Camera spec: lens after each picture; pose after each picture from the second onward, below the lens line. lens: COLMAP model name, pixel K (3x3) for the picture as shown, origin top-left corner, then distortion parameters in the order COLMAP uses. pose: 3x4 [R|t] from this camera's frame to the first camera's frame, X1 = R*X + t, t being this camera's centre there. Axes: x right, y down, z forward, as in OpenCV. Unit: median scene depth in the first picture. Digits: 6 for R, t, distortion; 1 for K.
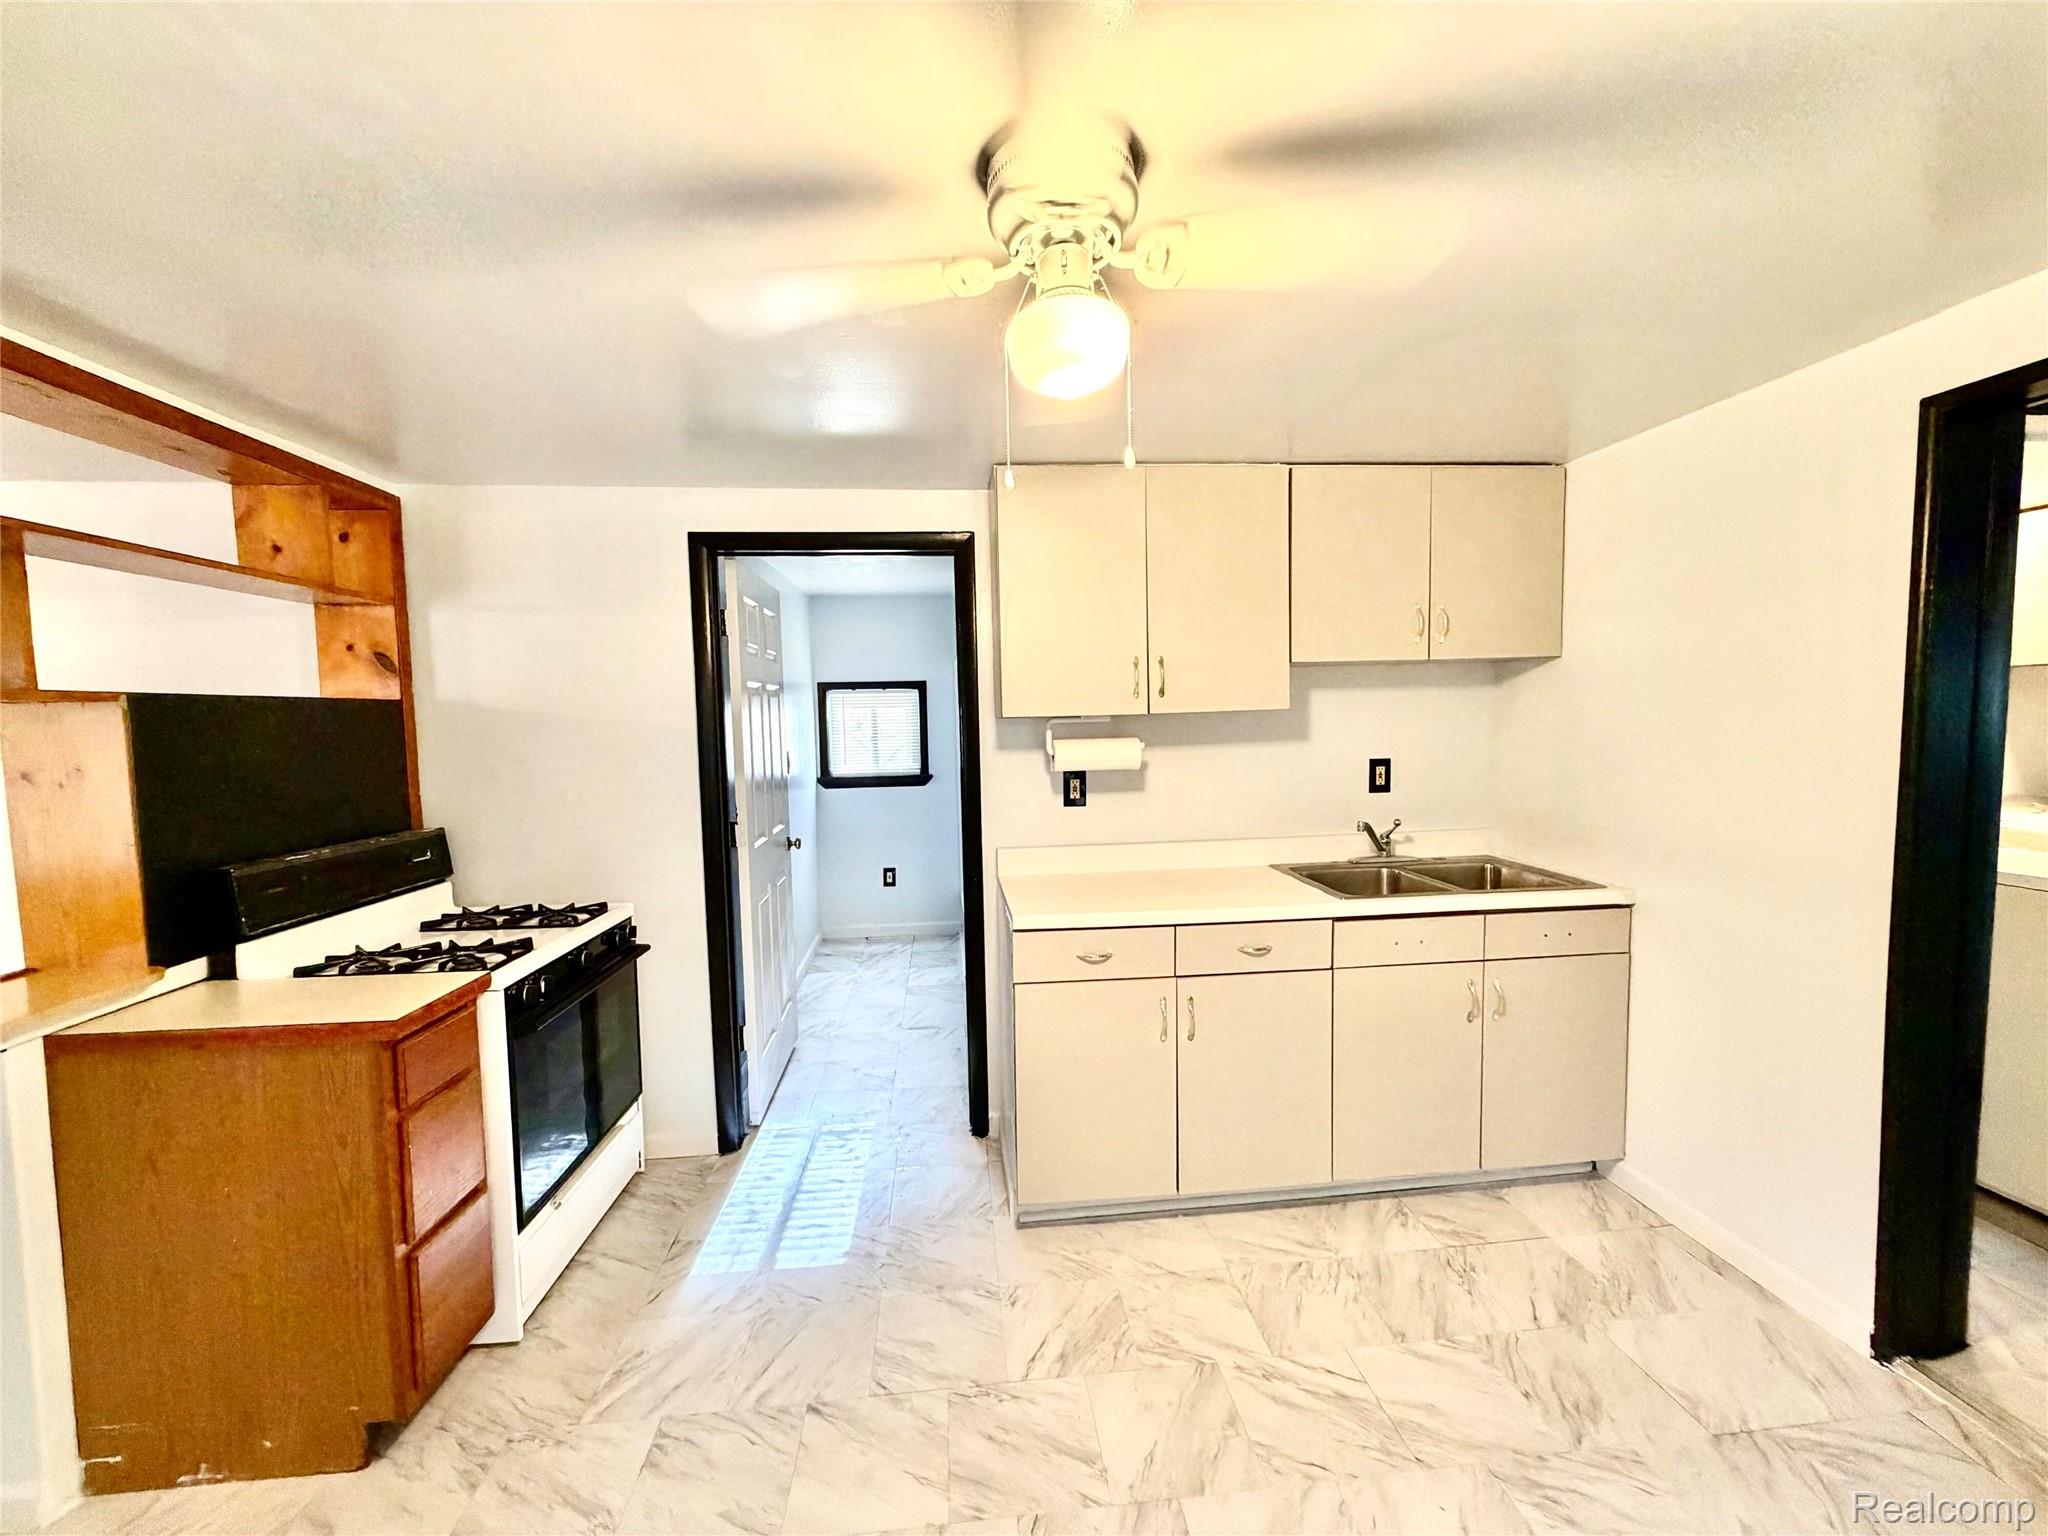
lens RADIAL K [[821.6, 0, 1029.5], [0, 821.6, 770.1], [0, 0, 1]] dist [0.001549, 0.000122]
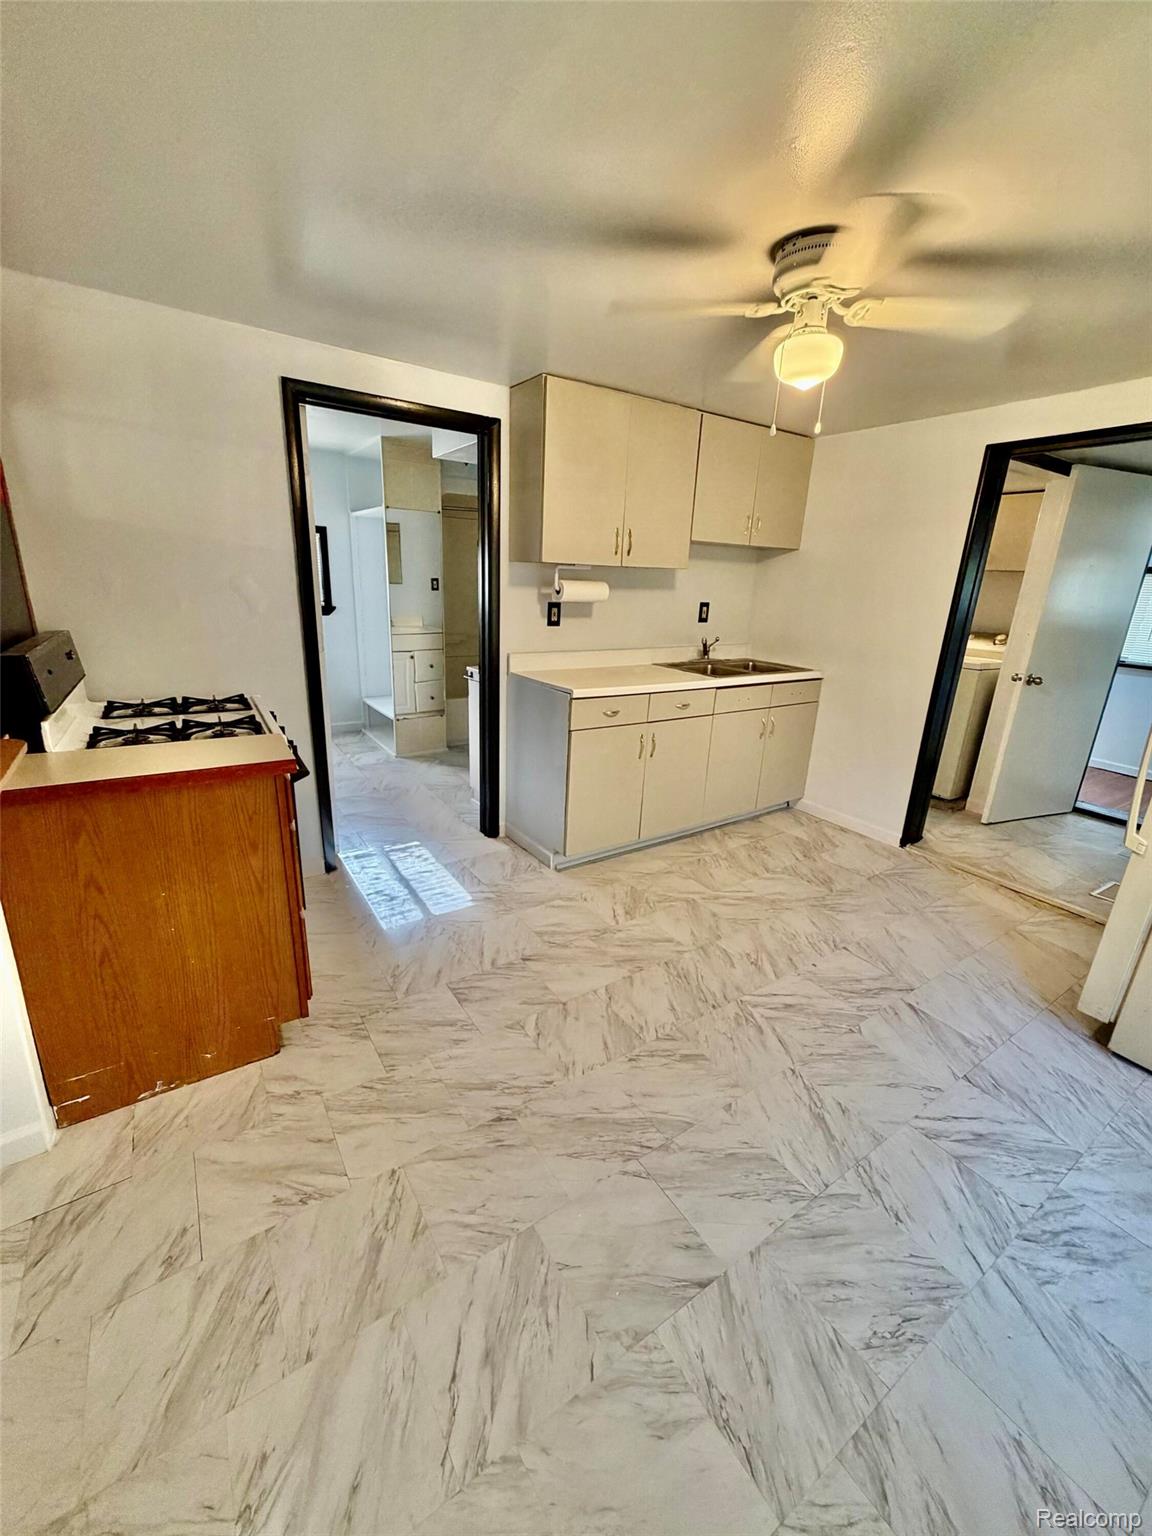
lens RADIAL K [[616.2, 0, 577.7], [0, 616.2, 771.4], [0, 0, 1]] dist [0.001549, 0.000122]
pose [[0.876798, -0.088394, 0.472664, -0.587067], [-0.027946, 0.971930, 0.233604, 0.046651], [-0.480046, -0.218033, 0.849716, -0.082859]]
